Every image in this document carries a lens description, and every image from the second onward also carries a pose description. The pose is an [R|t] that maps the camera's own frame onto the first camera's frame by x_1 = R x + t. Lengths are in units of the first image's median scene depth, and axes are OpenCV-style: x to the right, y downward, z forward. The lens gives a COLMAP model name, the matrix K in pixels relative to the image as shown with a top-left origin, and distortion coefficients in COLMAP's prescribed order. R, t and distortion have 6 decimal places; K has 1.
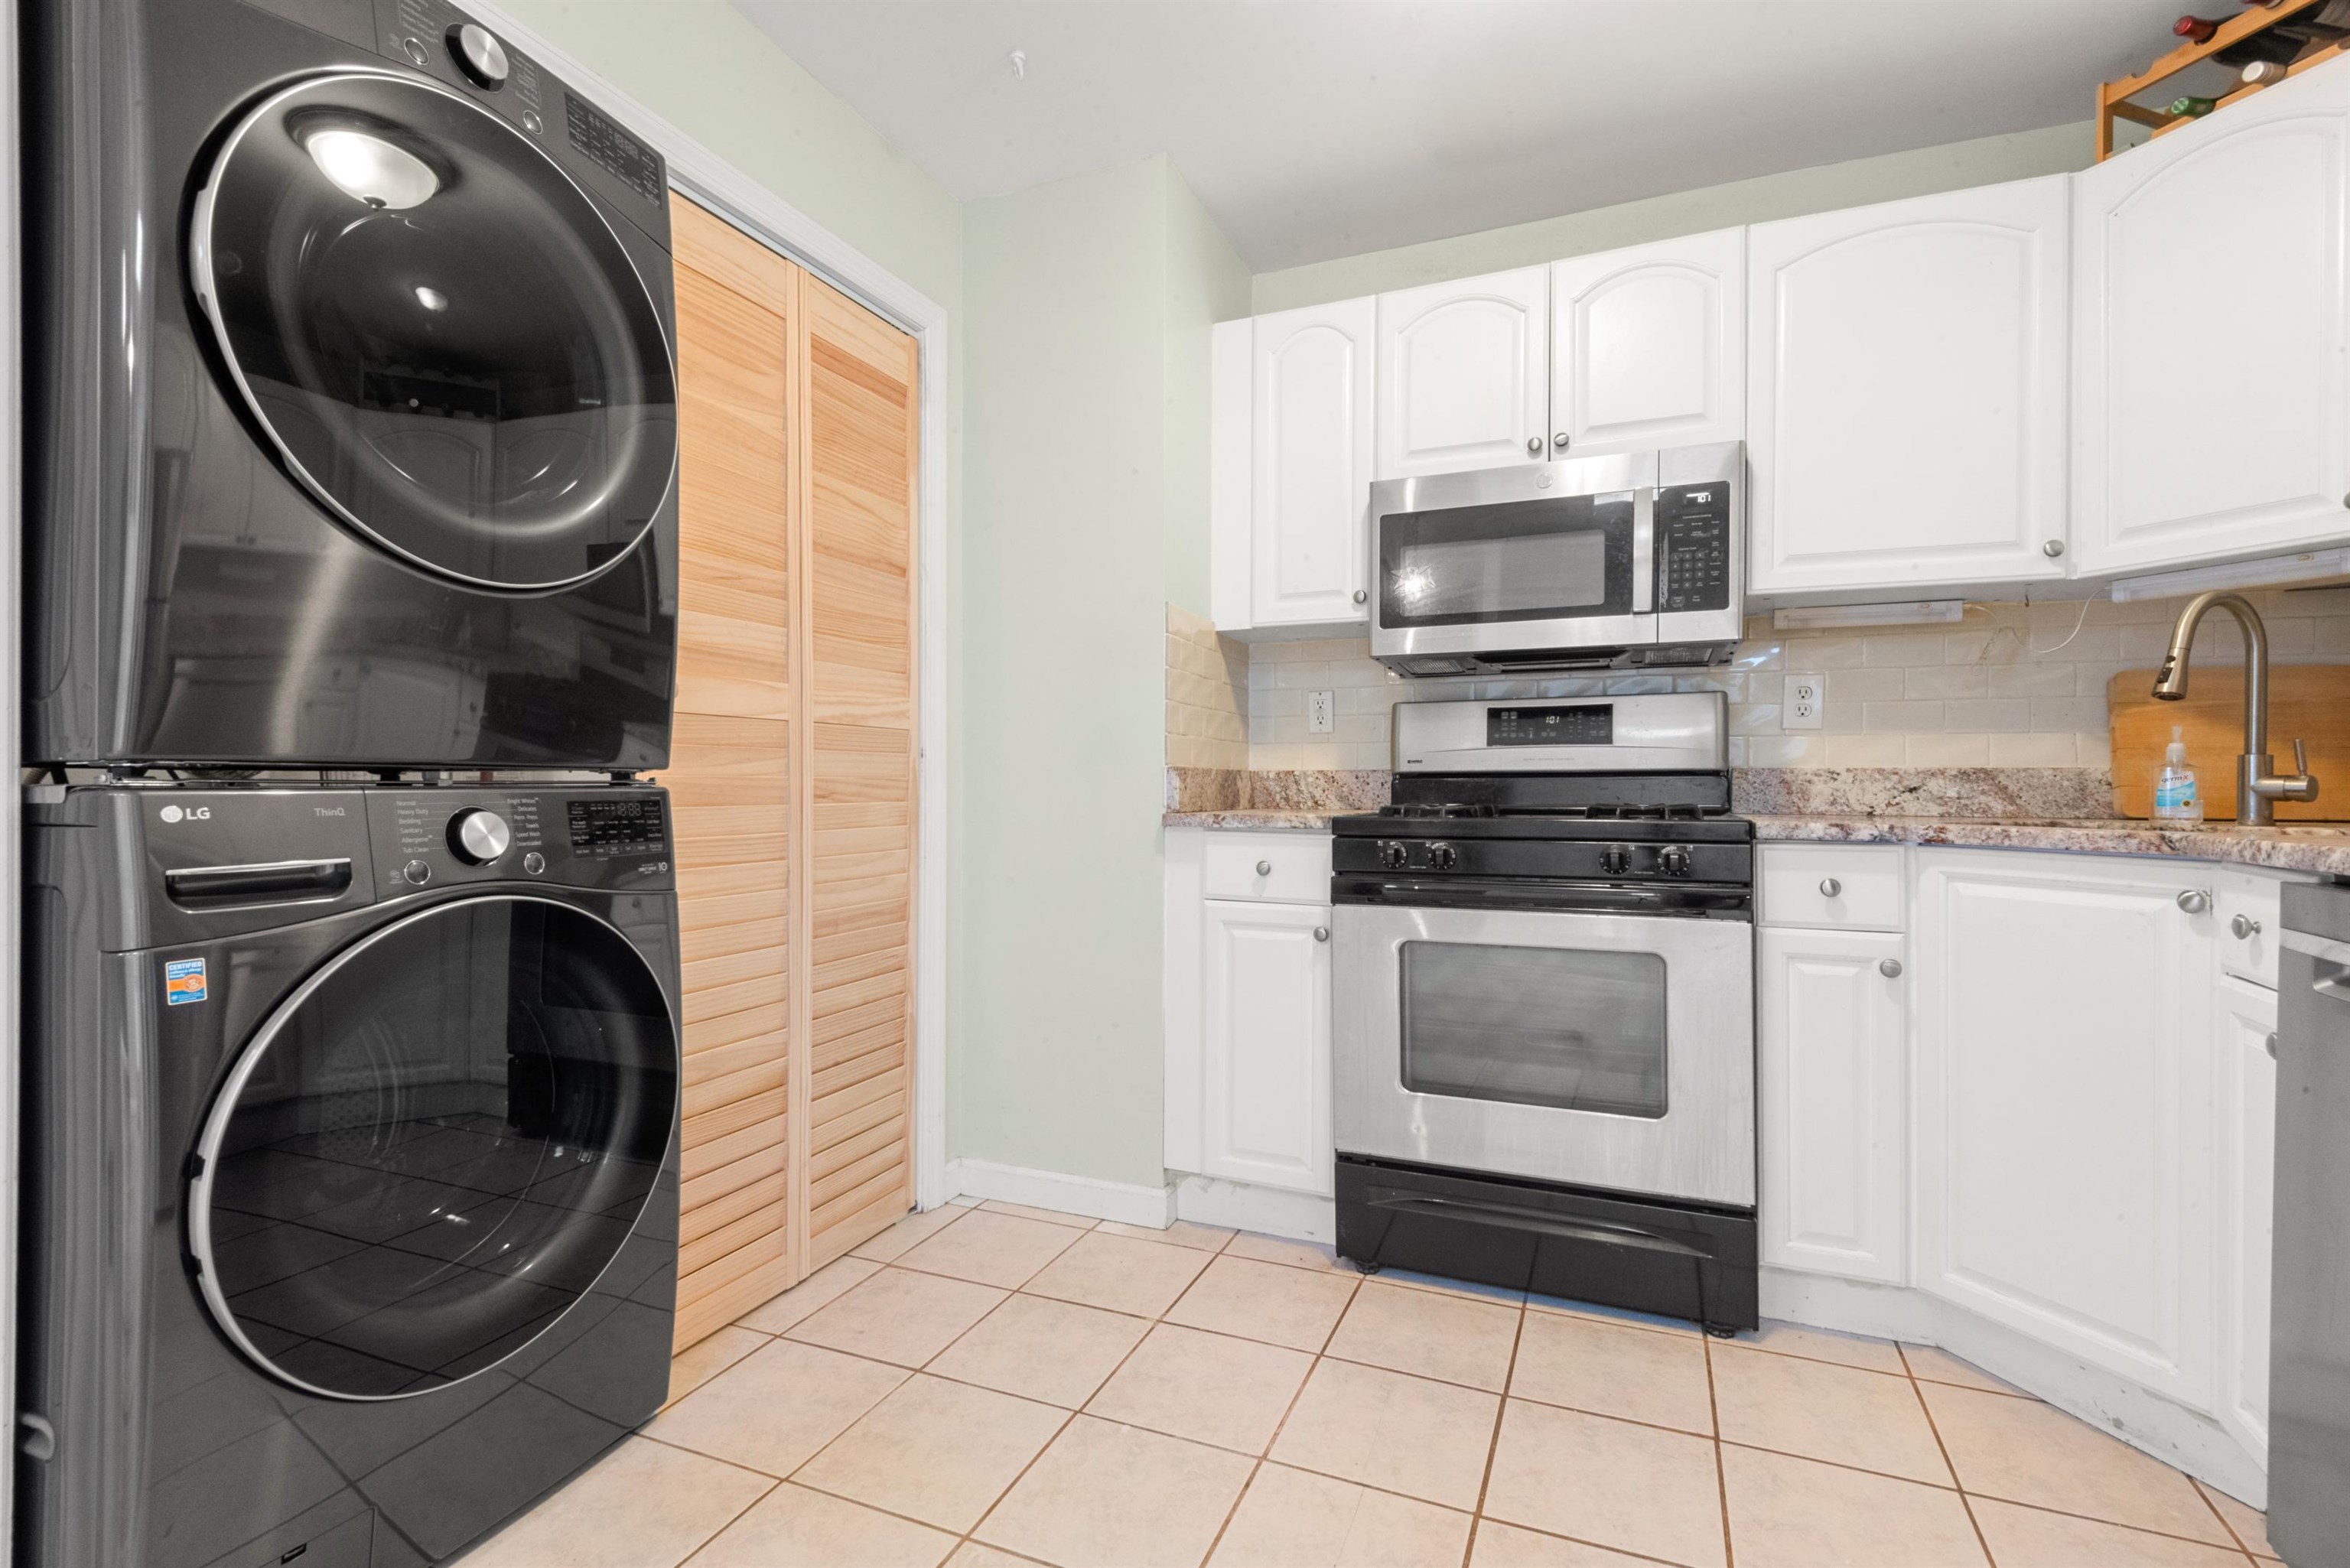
lens RADIAL K [[1085.4, 0, 1169.4], [0, 1085.4, 788.6], [0, 0, 1]] dist [0.030982, -0.018042]
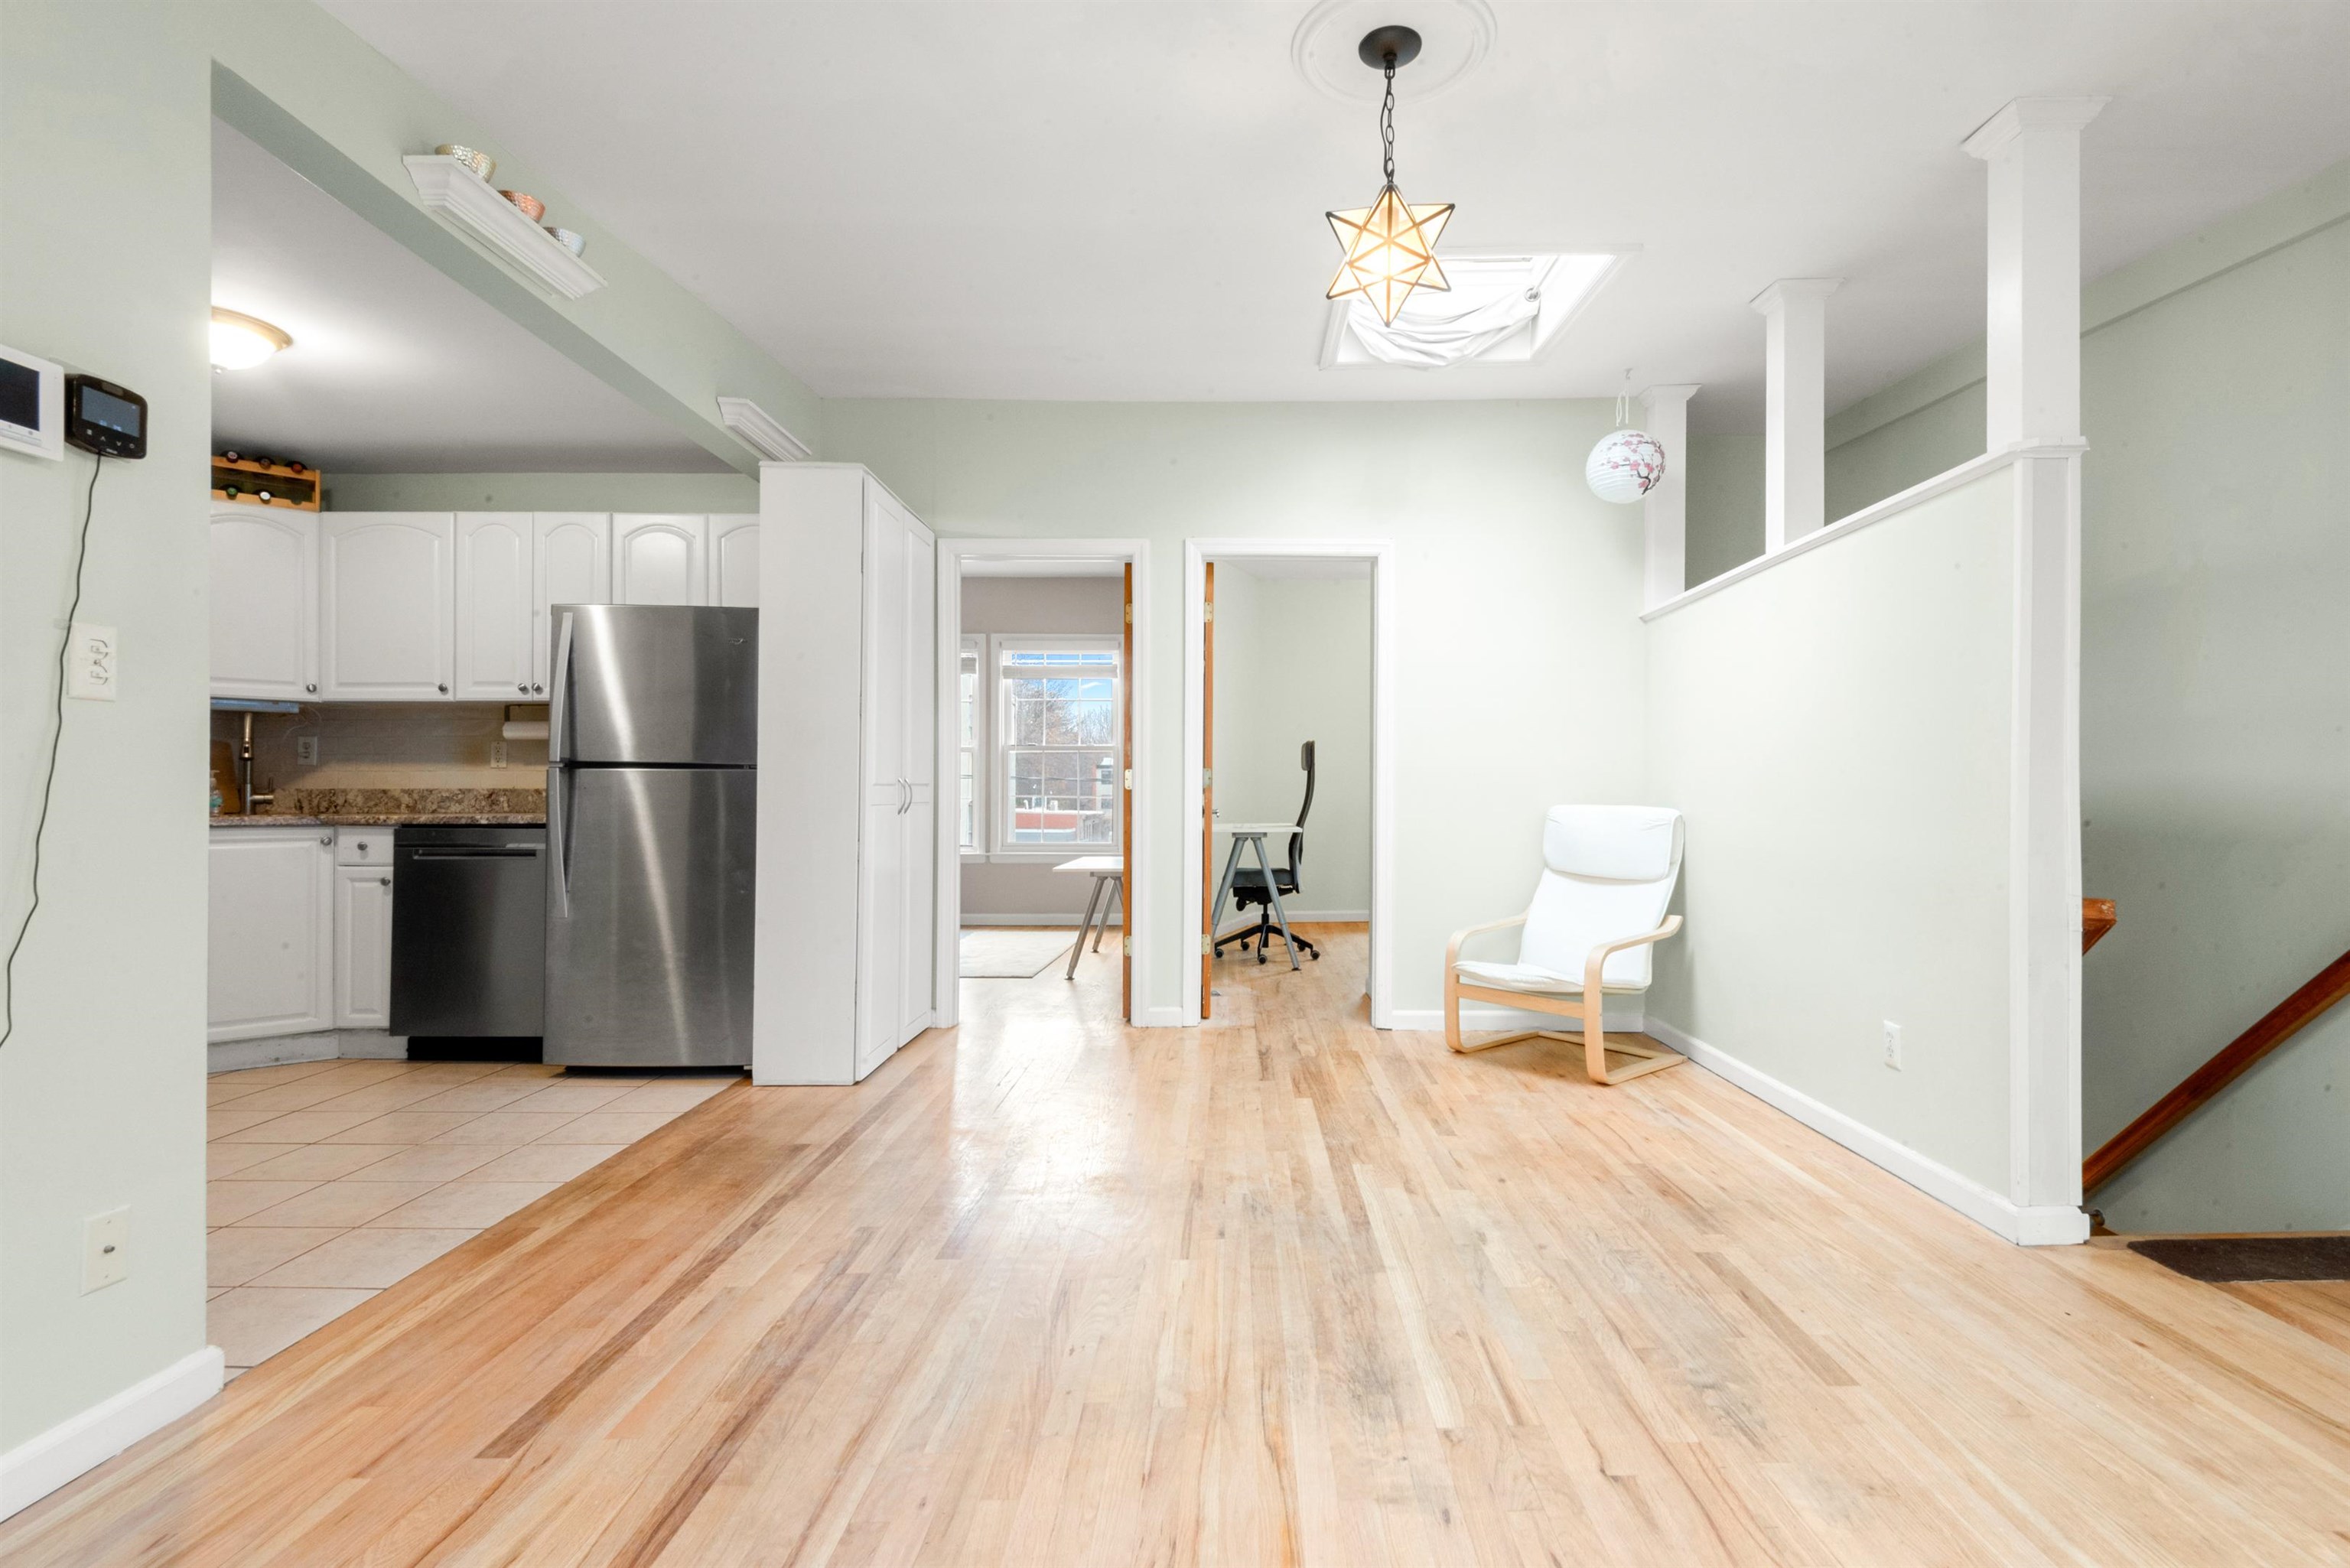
lens RADIAL K [[1085.1, 0, 1242.1], [0, 1085.1, 787.6], [0, 0, 1]] dist [0.039637, -0.023152]
pose [[-0.392055, 0.003839, 0.919934, -1.709787], [0.002448, 0.999992, -0.003130, -0.010488], [-0.919939, 0.001025, -0.392061, -0.005603]]
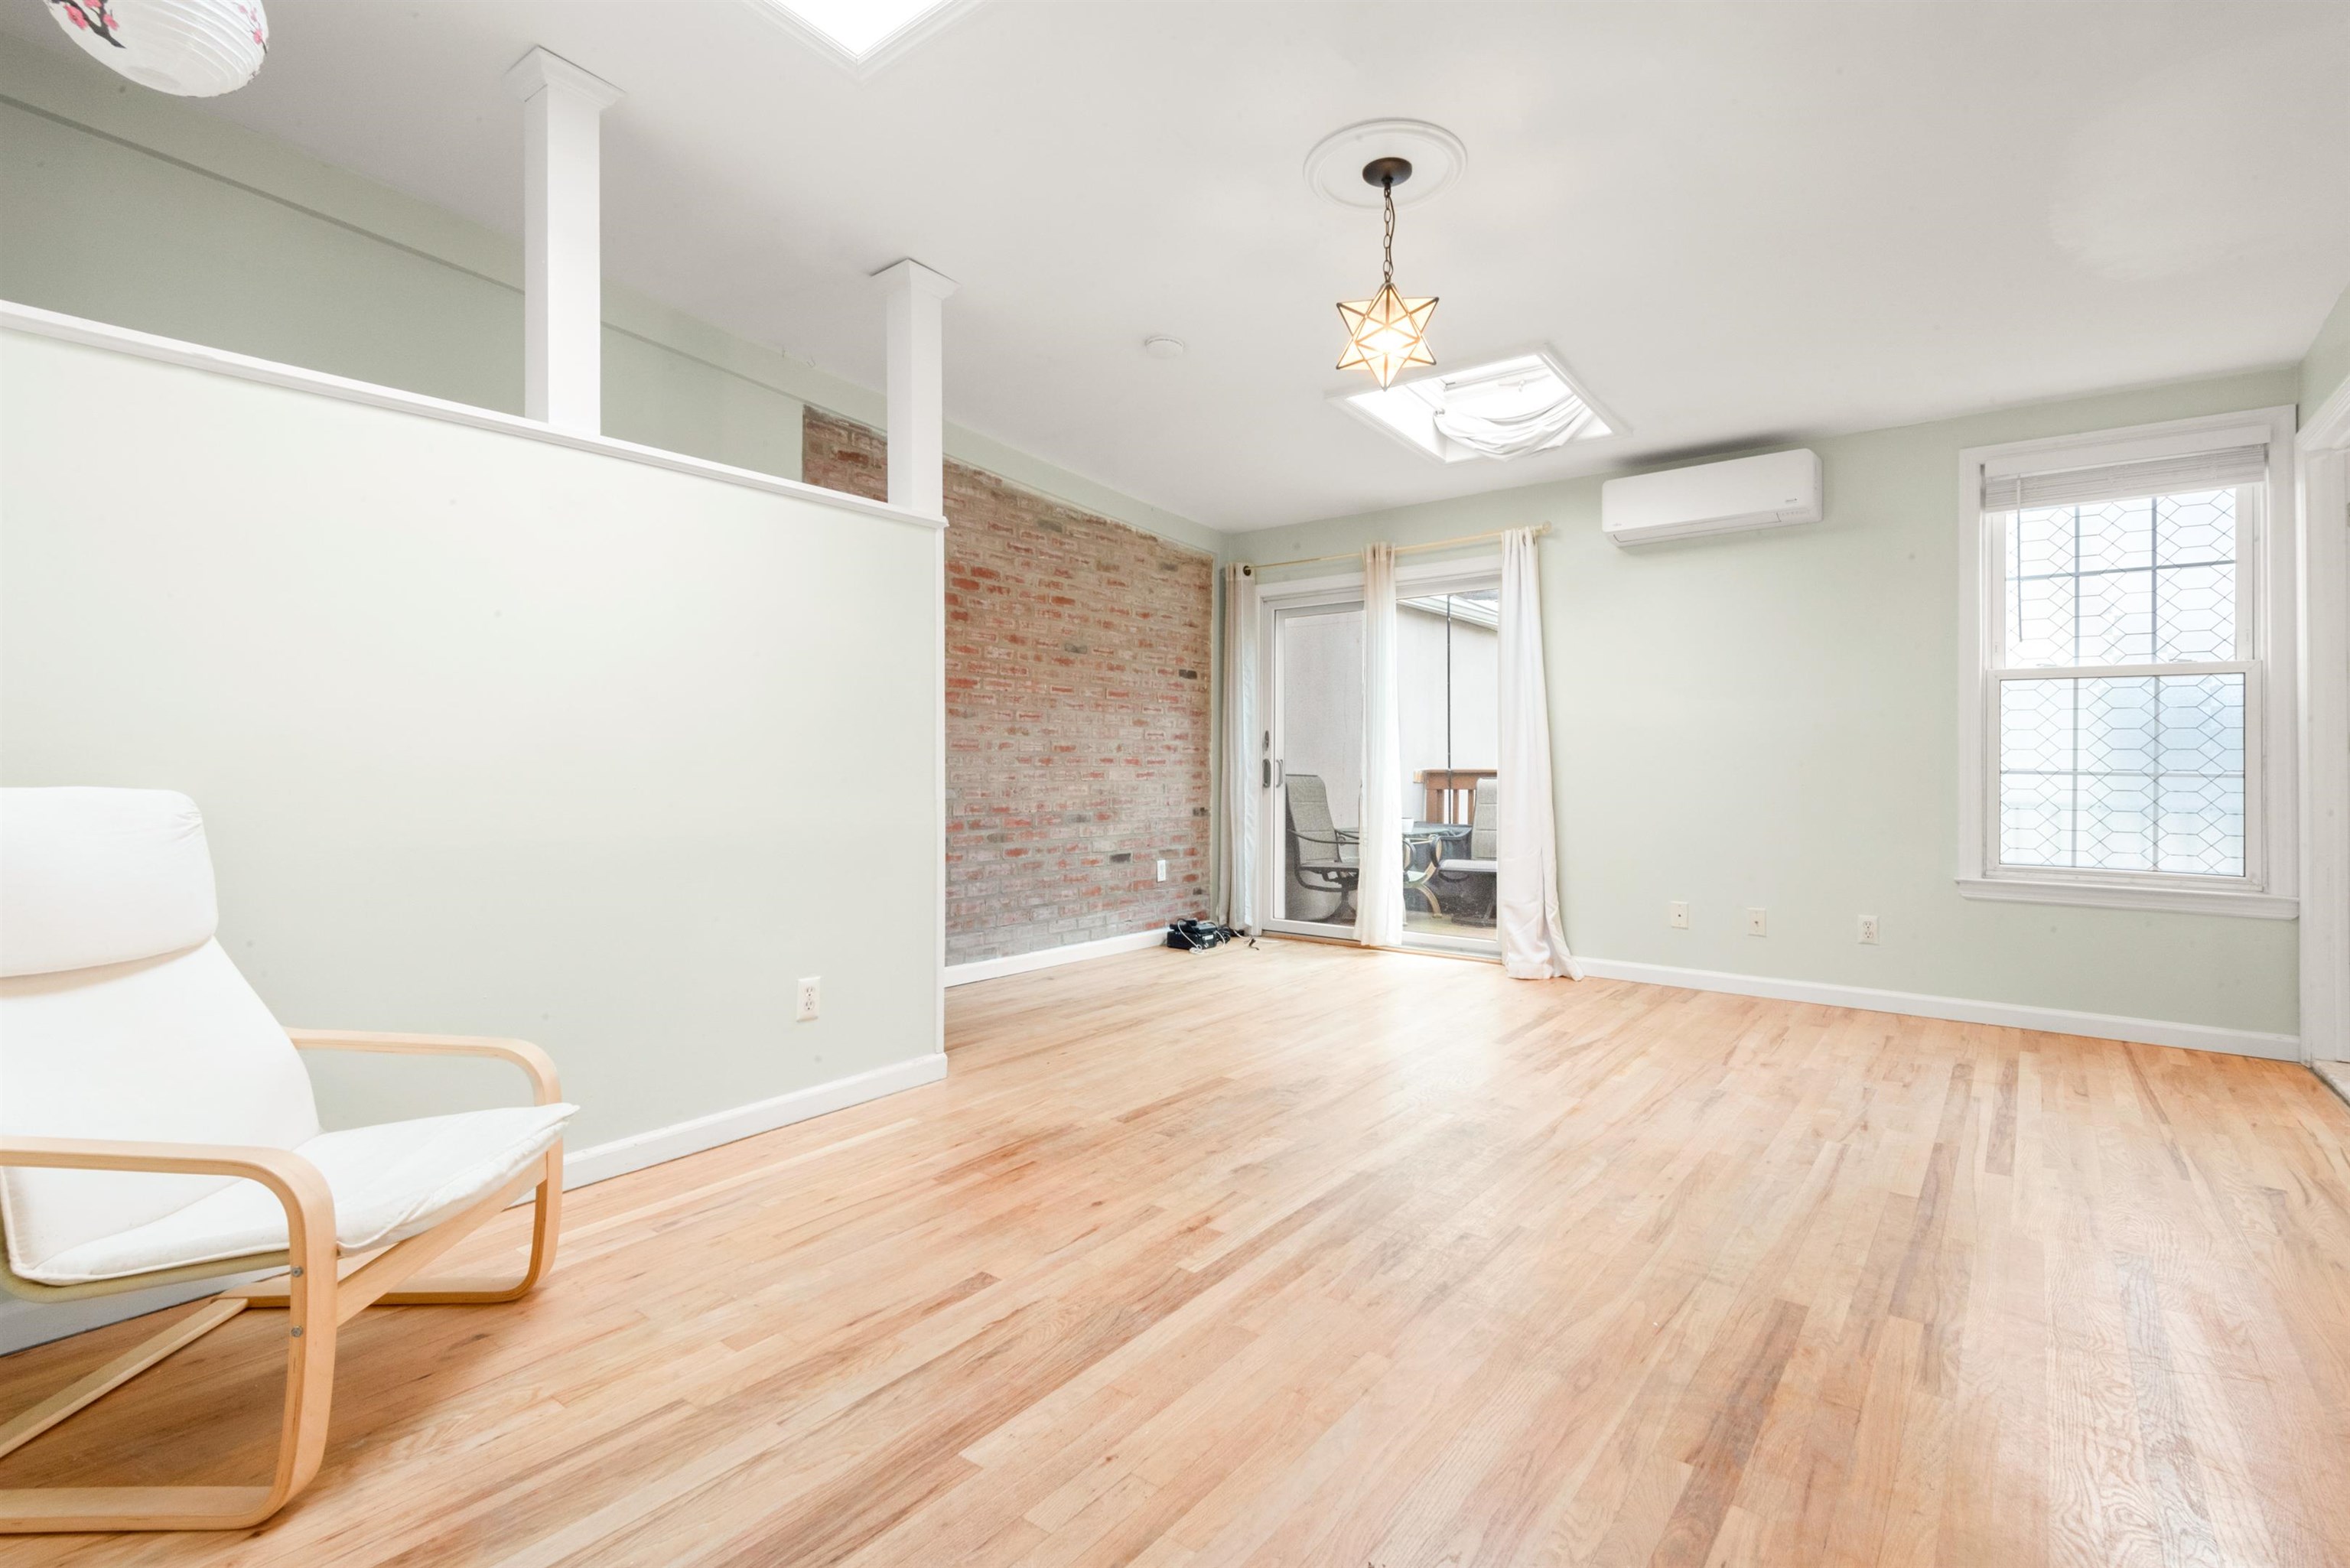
lens RADIAL K [[1092.4, 0, 1171.8], [0, 1092.4, 753.7], [0, 0, 1]] dist [0.040922, -0.030033]
pose [[-0.266604, -0.015352, -0.963684, 0.502454], [-0.004653, 0.999882, -0.014642, 0.000968], [0.963795, 0.000581, -0.266644, -0.427706]]
